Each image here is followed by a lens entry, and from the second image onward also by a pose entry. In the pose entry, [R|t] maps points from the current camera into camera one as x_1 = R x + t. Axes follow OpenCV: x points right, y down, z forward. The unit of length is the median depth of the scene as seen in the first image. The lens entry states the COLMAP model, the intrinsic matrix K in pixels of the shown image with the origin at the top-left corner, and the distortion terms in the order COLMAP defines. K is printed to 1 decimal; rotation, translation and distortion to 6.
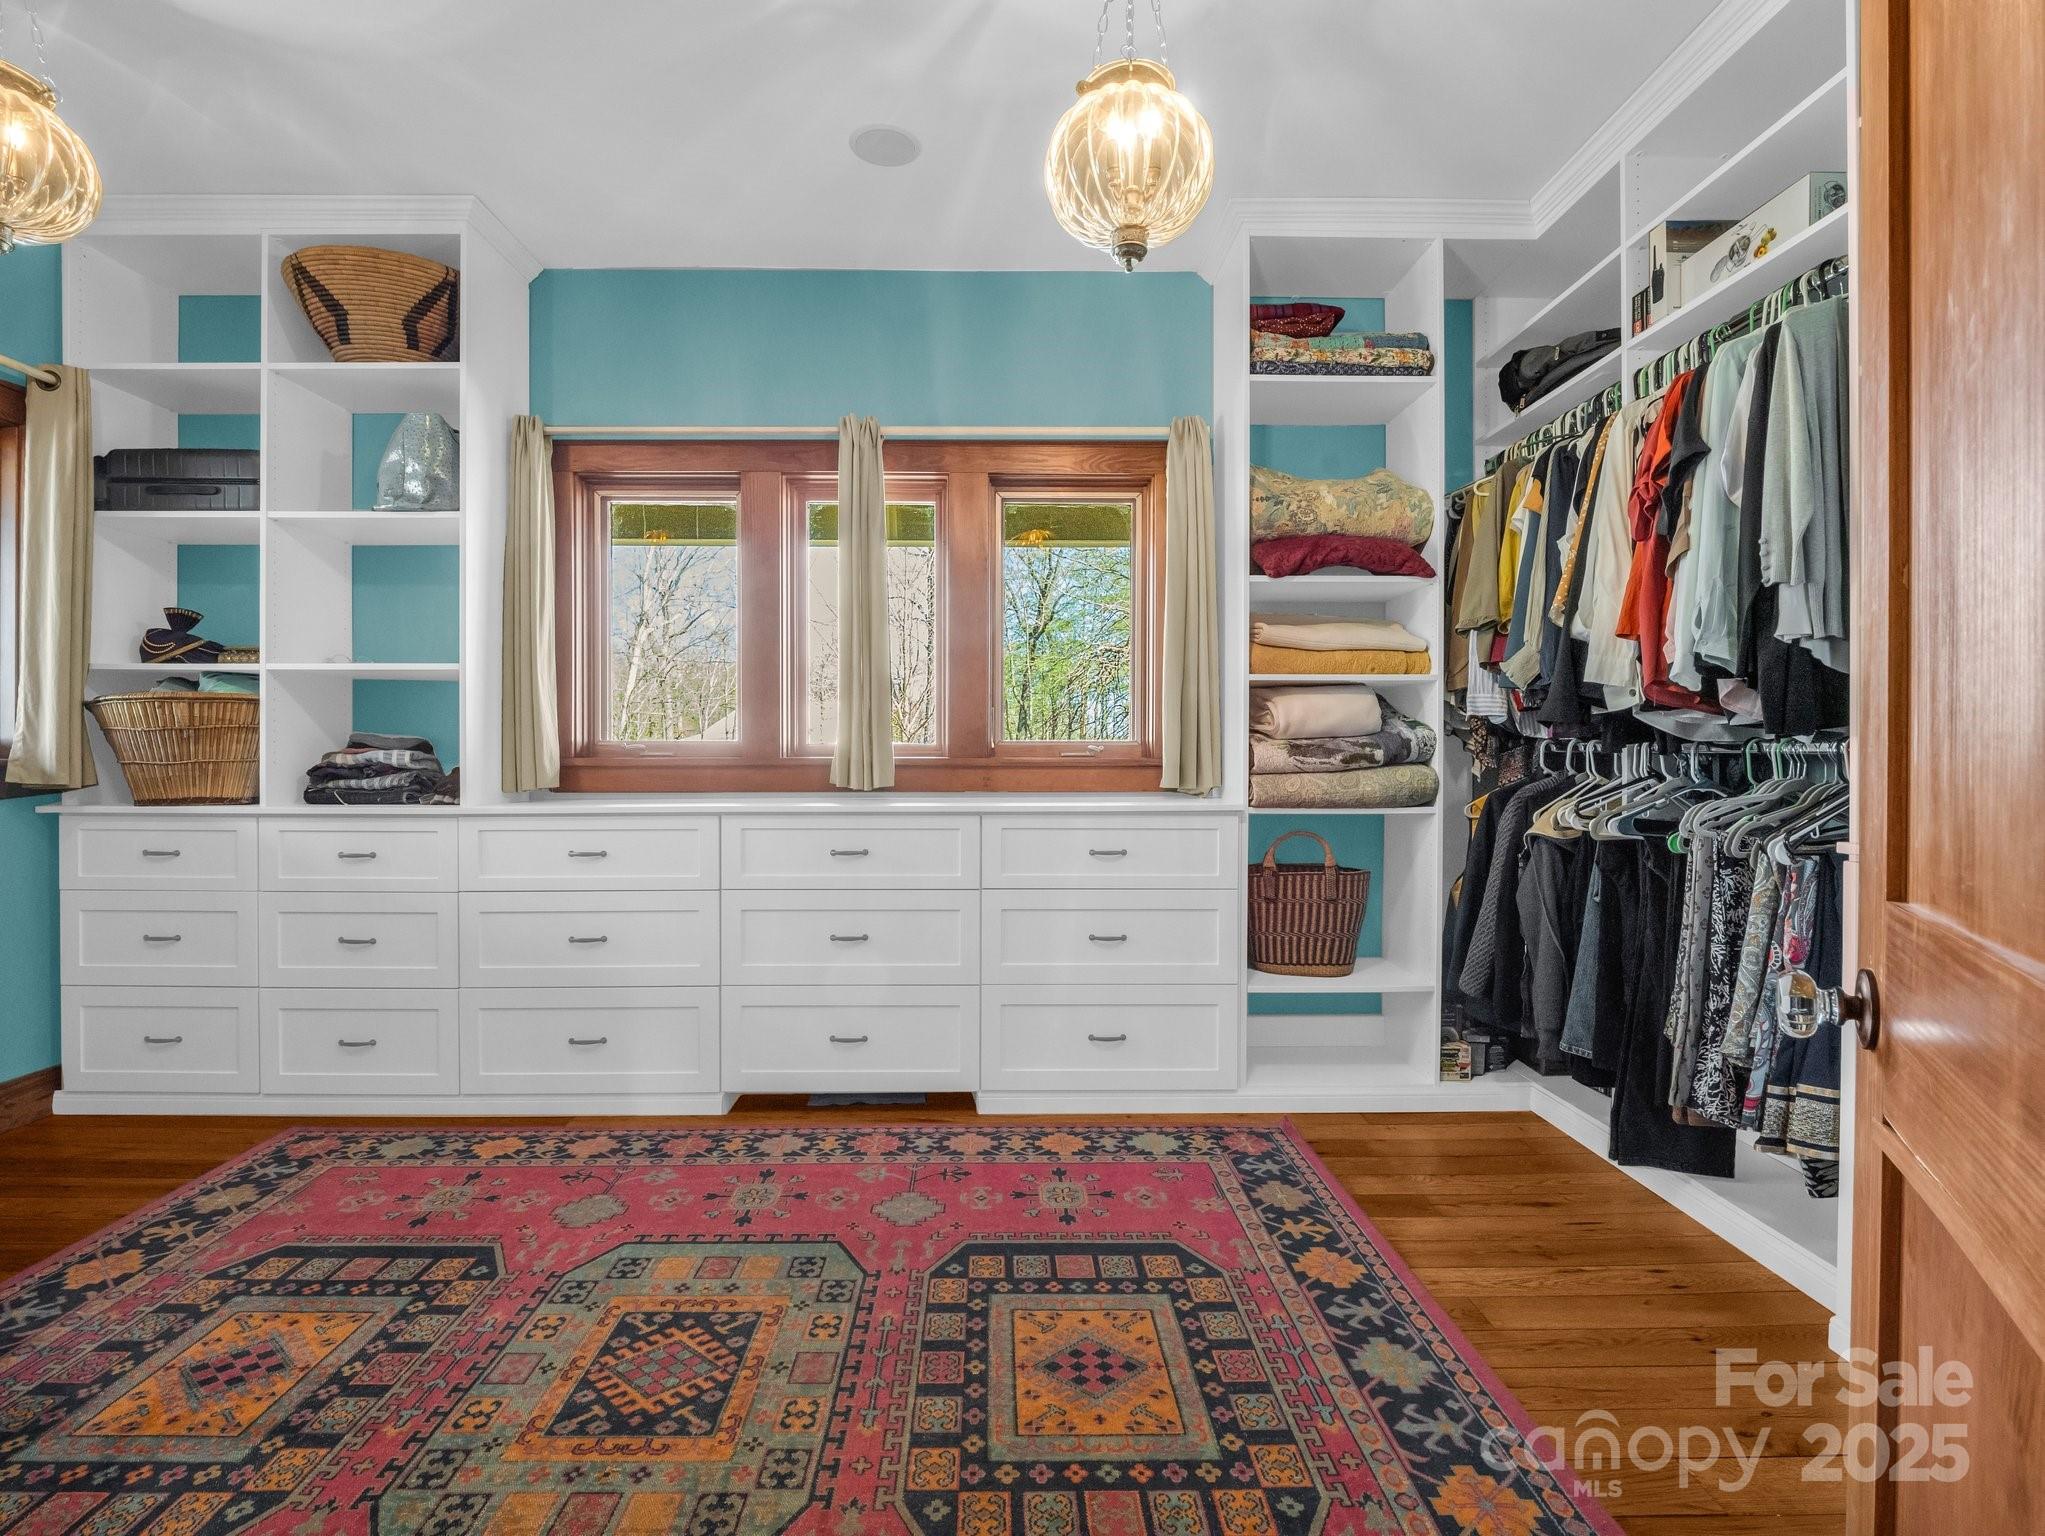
lens RADIAL K [[985.4, 0, 1020.2], [0, 985.4, 763.6], [0, 0, 1]] dist [-0.027878, 0.006221]
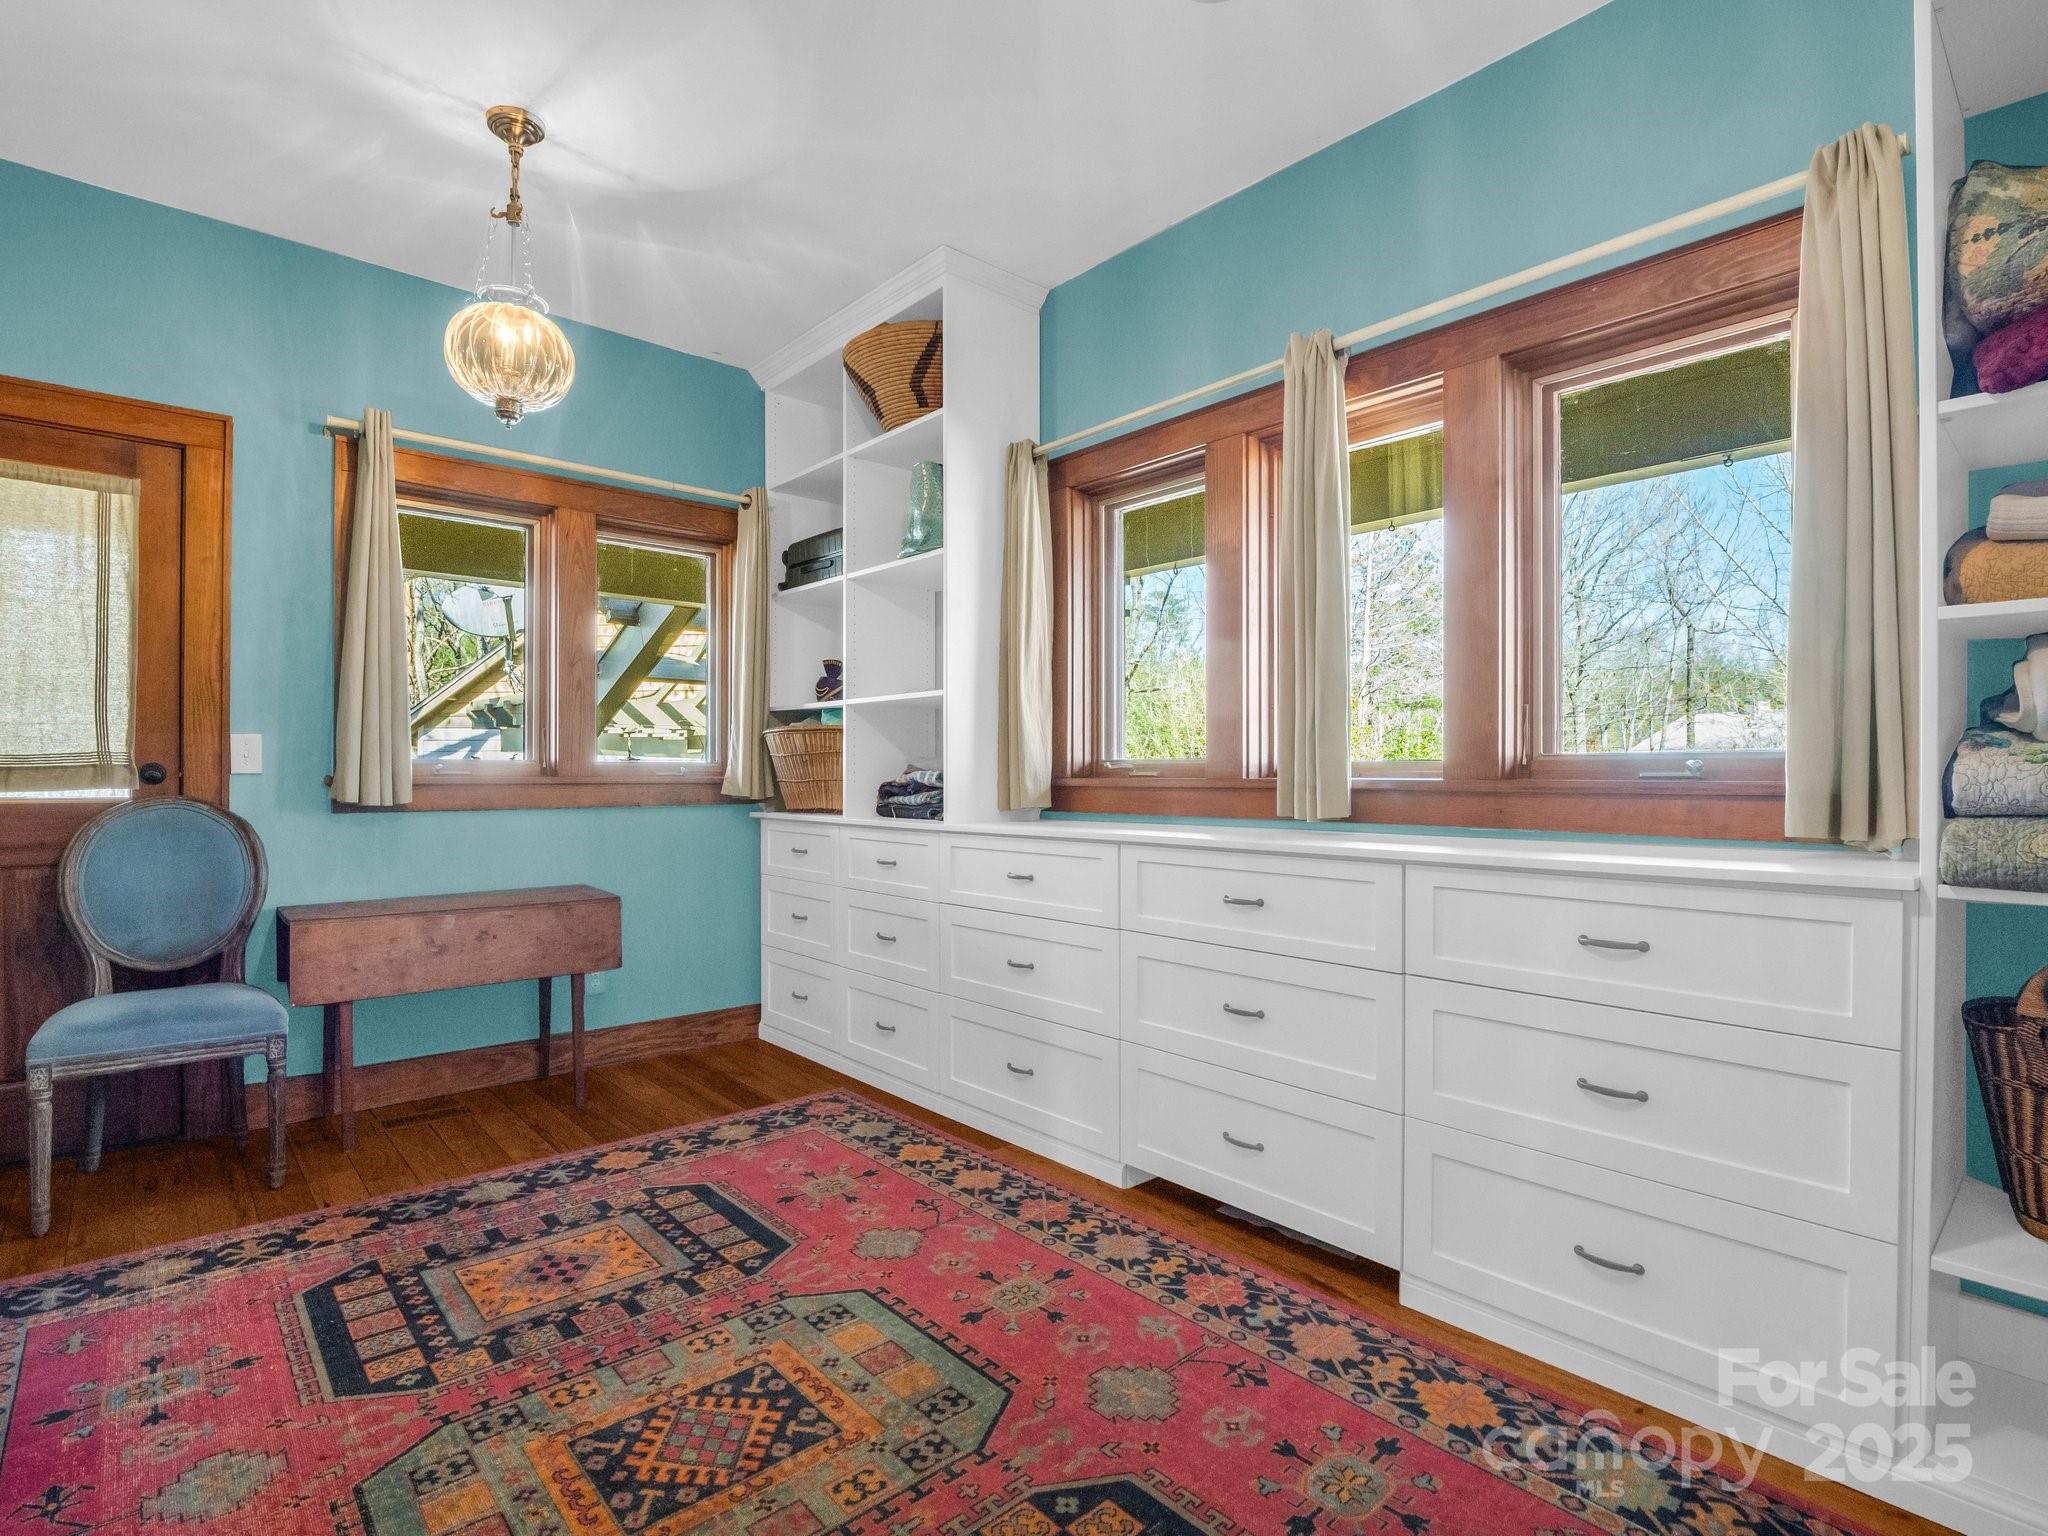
lens RADIAL K [[1013.4, 0, 1023.1], [0, 1013.4, 773.5], [0, 0, 1]] dist [-0.008634, -0.001657]
pose [[0.643239, -0.000011, -0.765666, 0.335526], [-0.004942, 0.999979, -0.004166, -0.006459], [0.765650, 0.006463, 0.643225, 0.360024]]
